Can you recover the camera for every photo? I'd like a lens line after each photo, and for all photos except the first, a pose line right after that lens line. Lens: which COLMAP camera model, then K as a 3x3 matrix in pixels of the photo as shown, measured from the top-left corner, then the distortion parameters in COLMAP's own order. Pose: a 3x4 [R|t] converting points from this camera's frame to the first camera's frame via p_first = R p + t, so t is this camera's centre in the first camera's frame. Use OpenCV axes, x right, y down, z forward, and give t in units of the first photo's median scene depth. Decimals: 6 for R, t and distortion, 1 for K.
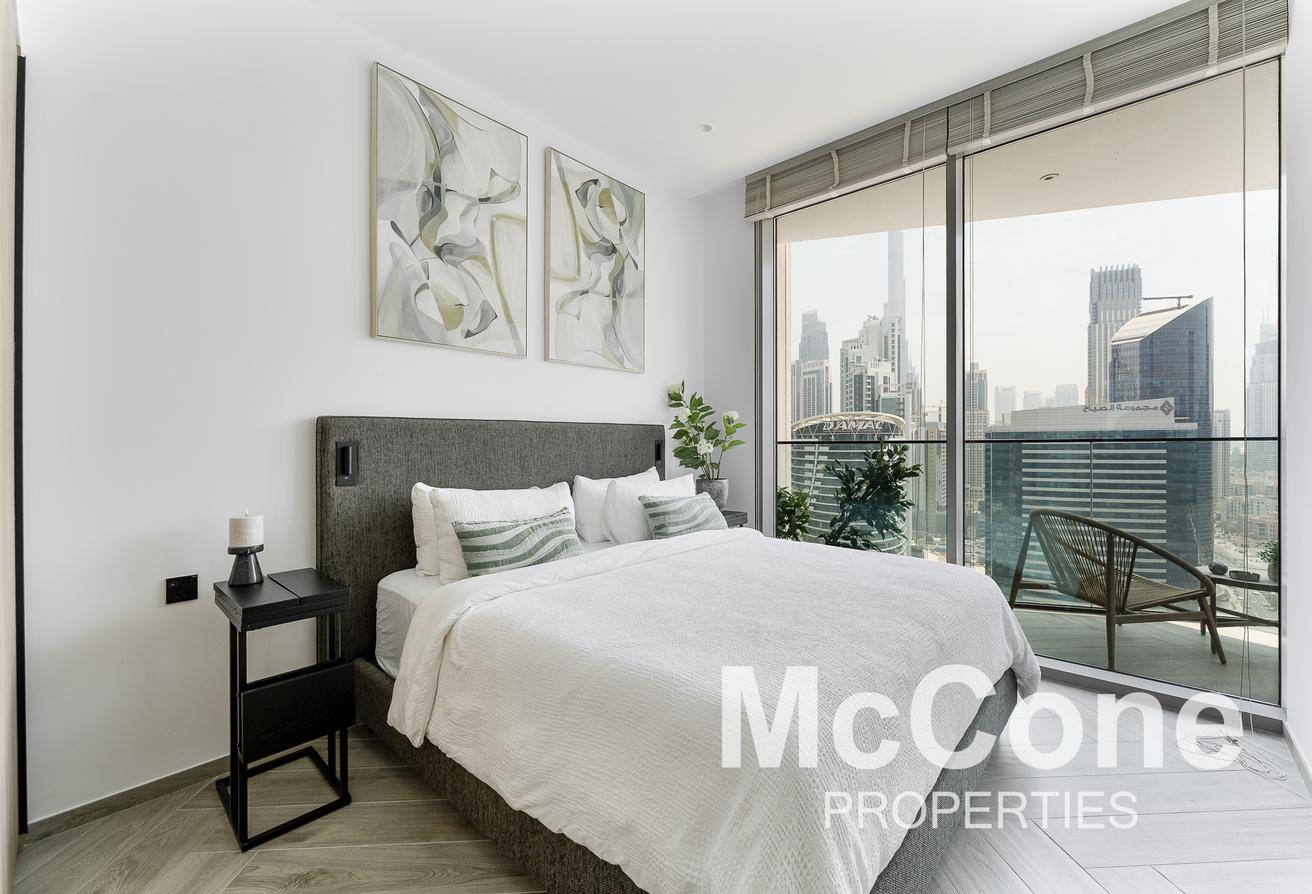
lens RADIAL K [[544.0, 0, 660.4], [0, 544.0, 438.2], [0, 0, 1]] dist [-0.003378, 0.000825]
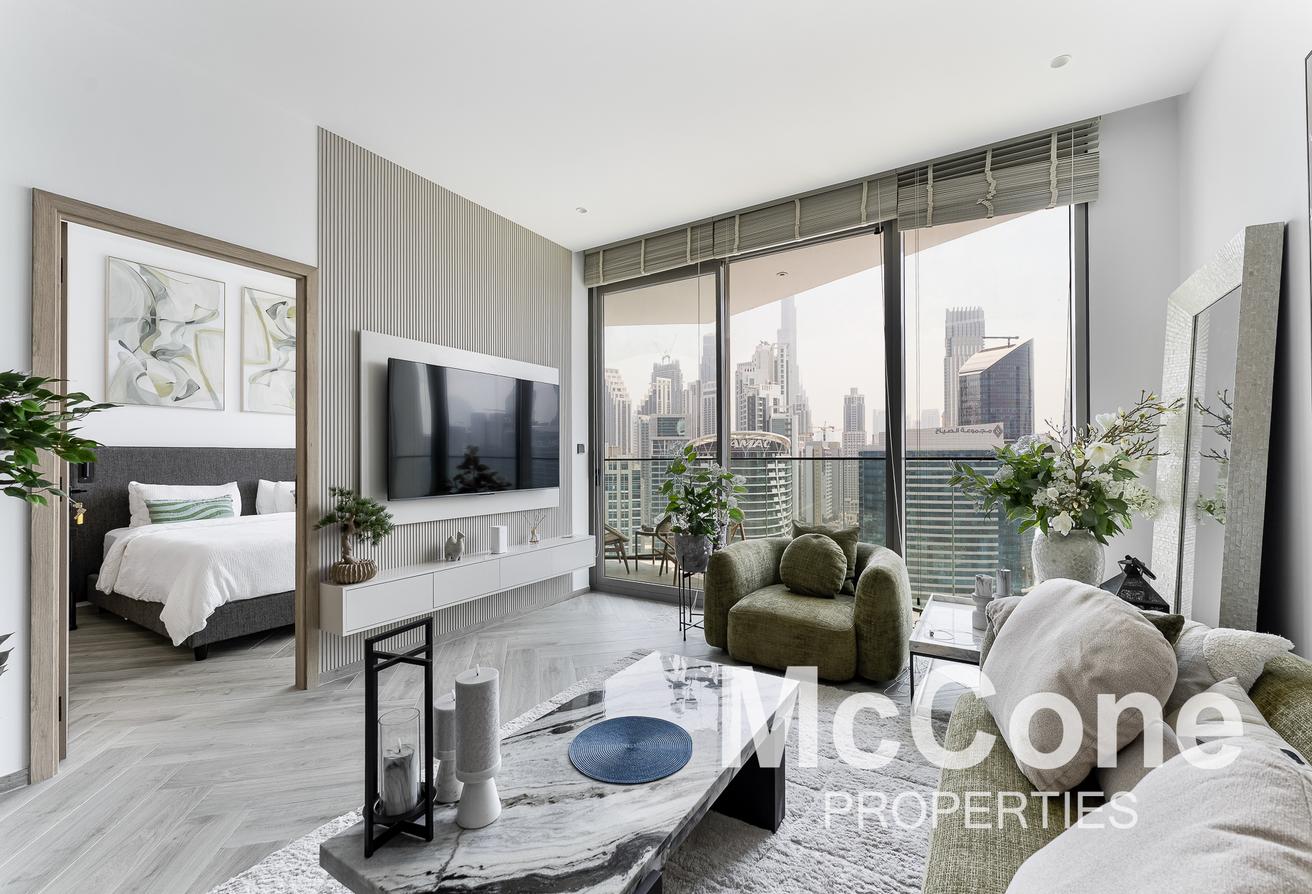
lens RADIAL K [[544.0, 0, 679.8], [0, 544.0, 452.8], [0, 0, 1]] dist [-0.003378, 0.000825]
pose [[0.977864, 0.005421, 0.209172, 0.820969], [-0.004489, 0.999978, -0.004928, -0.013479], [-0.209194, 0.003880, 0.977866, -1.000335]]
